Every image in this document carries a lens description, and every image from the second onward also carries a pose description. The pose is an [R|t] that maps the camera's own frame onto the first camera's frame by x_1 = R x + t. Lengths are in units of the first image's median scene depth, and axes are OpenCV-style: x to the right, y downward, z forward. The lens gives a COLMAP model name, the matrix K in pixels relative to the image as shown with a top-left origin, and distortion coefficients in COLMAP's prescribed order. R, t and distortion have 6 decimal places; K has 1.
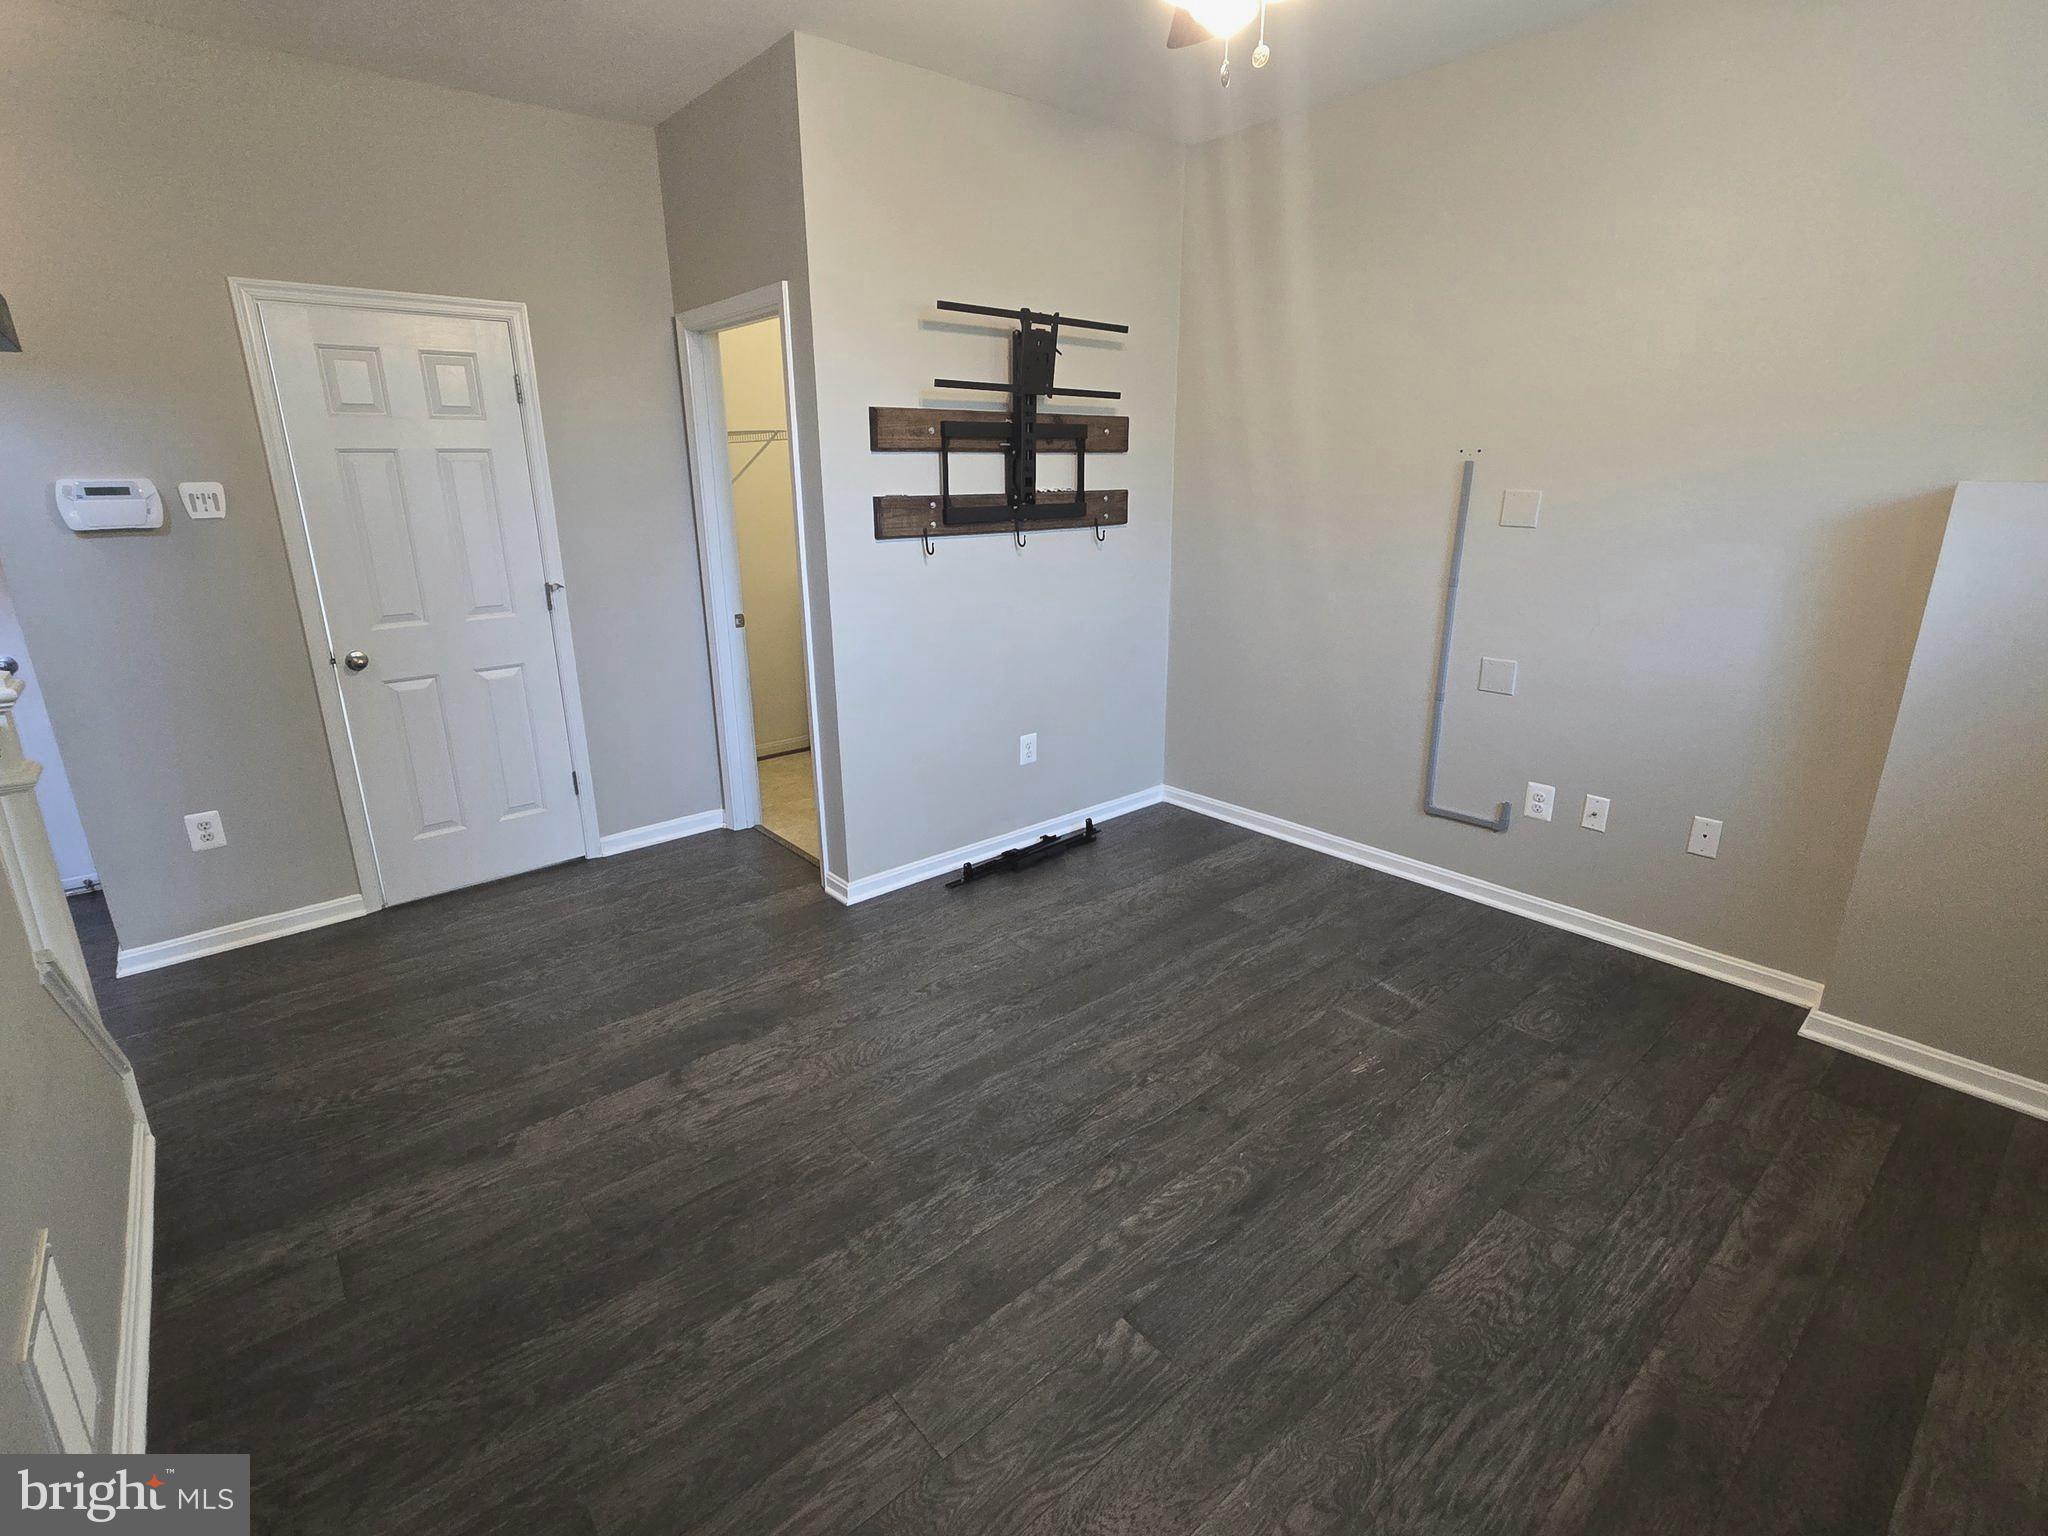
lens RADIAL K [[984.8, 0, 1017.6], [0, 984.8, 765.6], [0, 0, 1]] dist [0.002339, 0.000562]
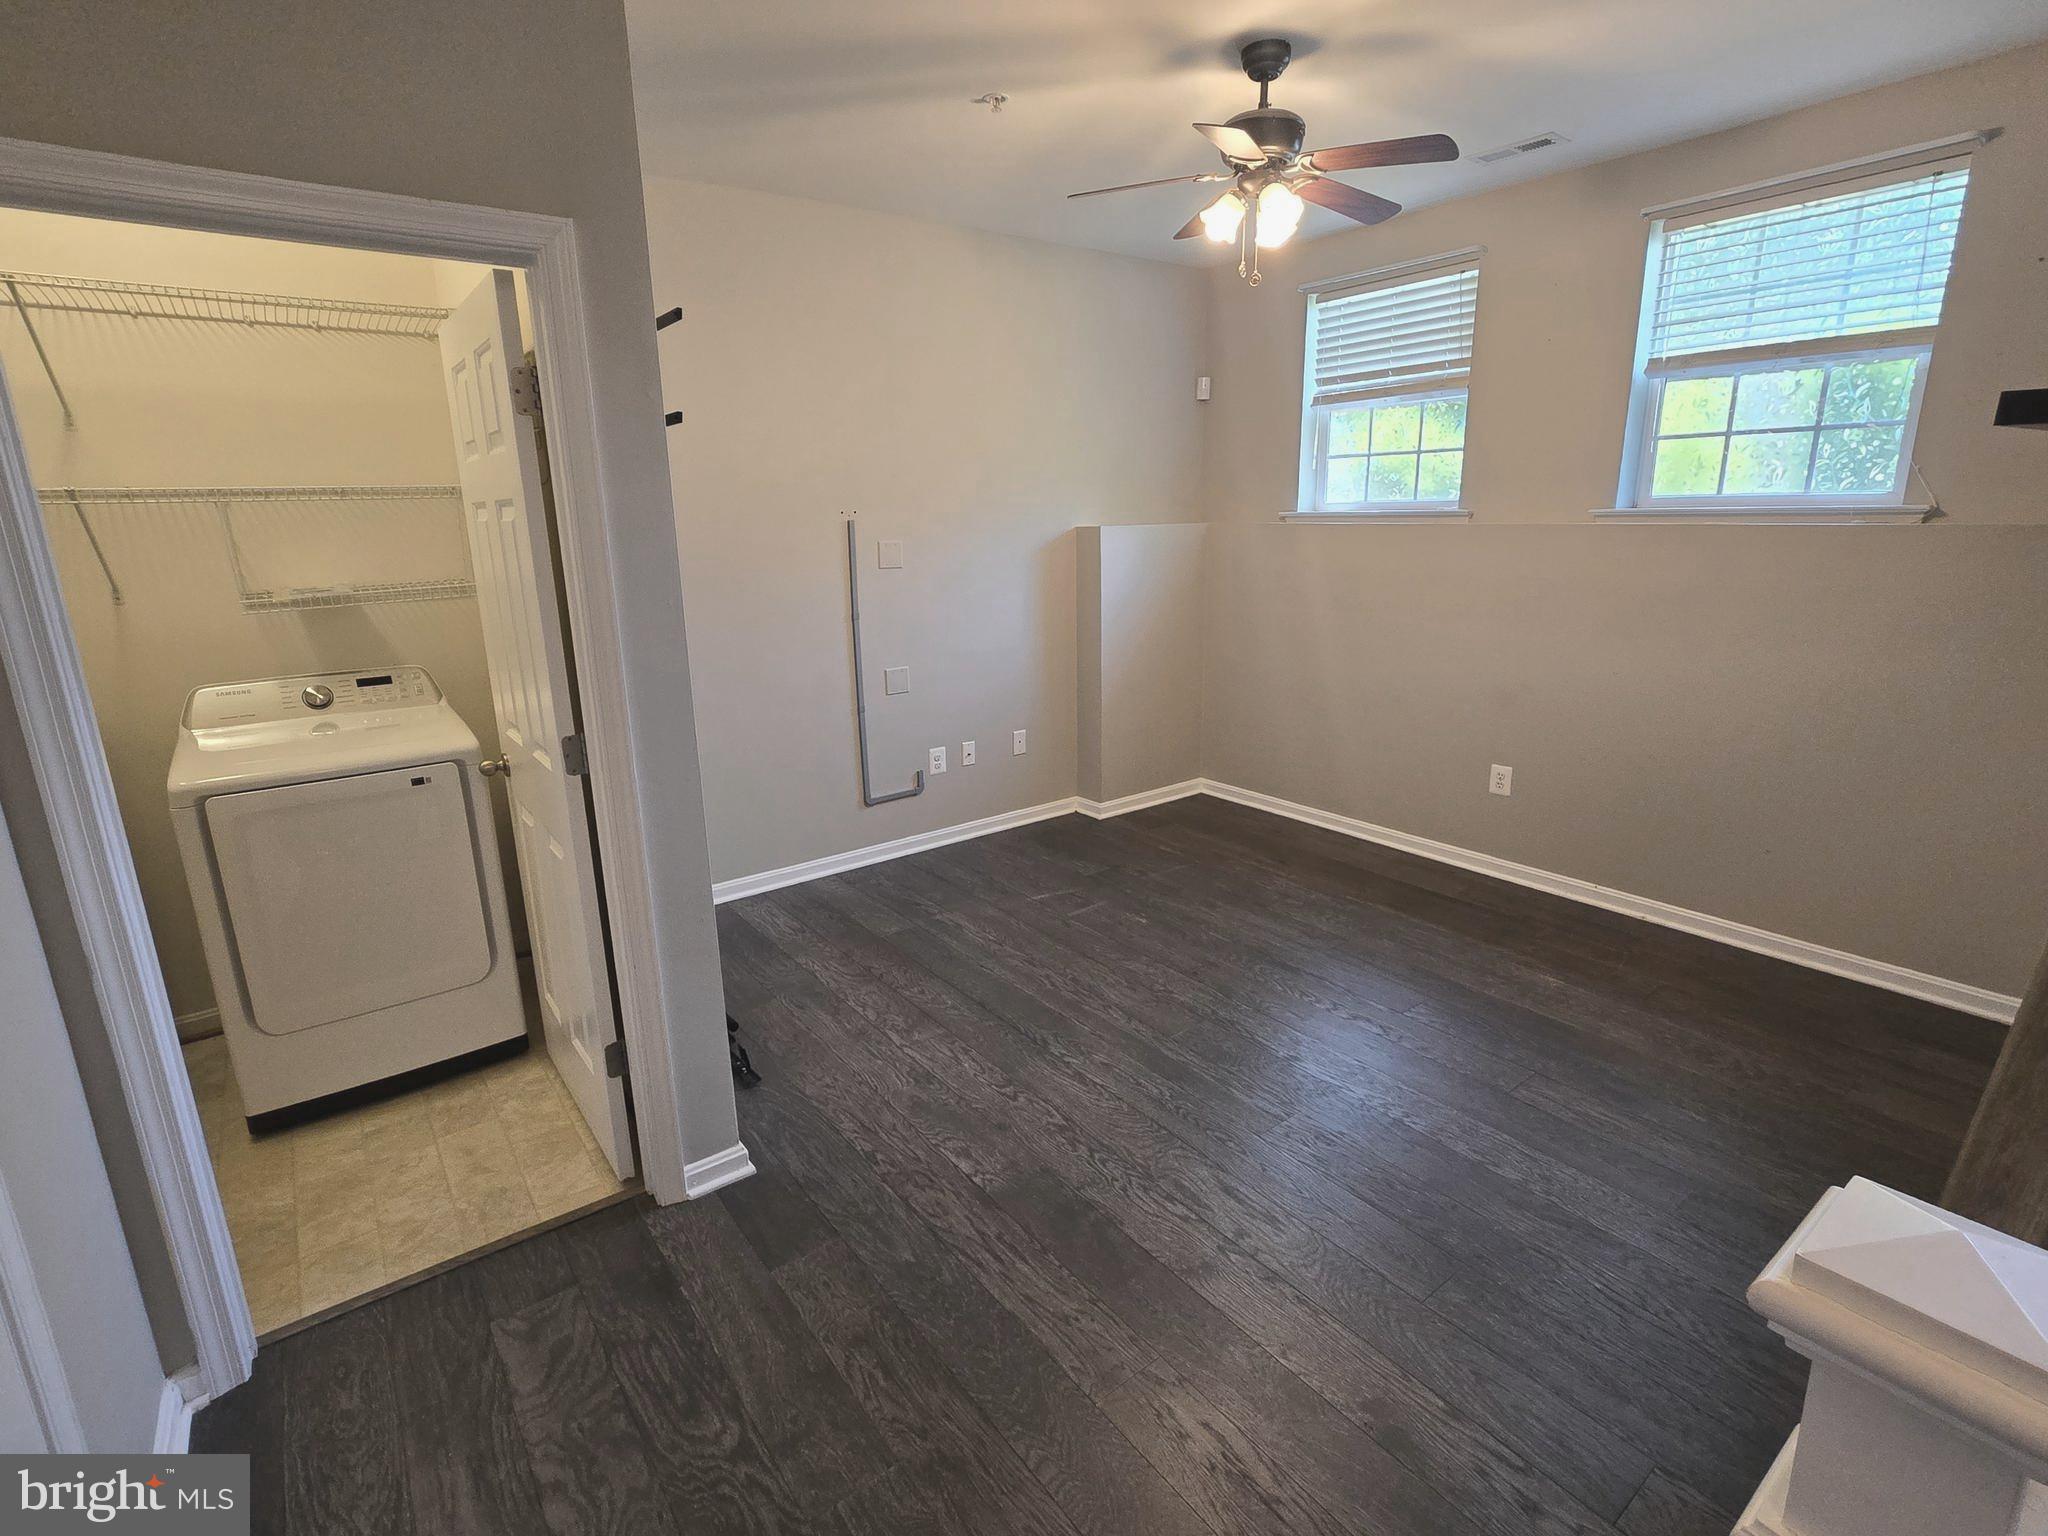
lens RADIAL K [[984.8, 0, 1017.5], [0, 984.8, 761.8], [0, 0, 1]] dist [0.002339, 0.000562]
pose [[0.048791, -0.238238, 0.969981, -0.861405], [0.310912, 0.926511, 0.211922, -0.234703], [-0.949185, 0.291239, 0.119277, 0.770981]]
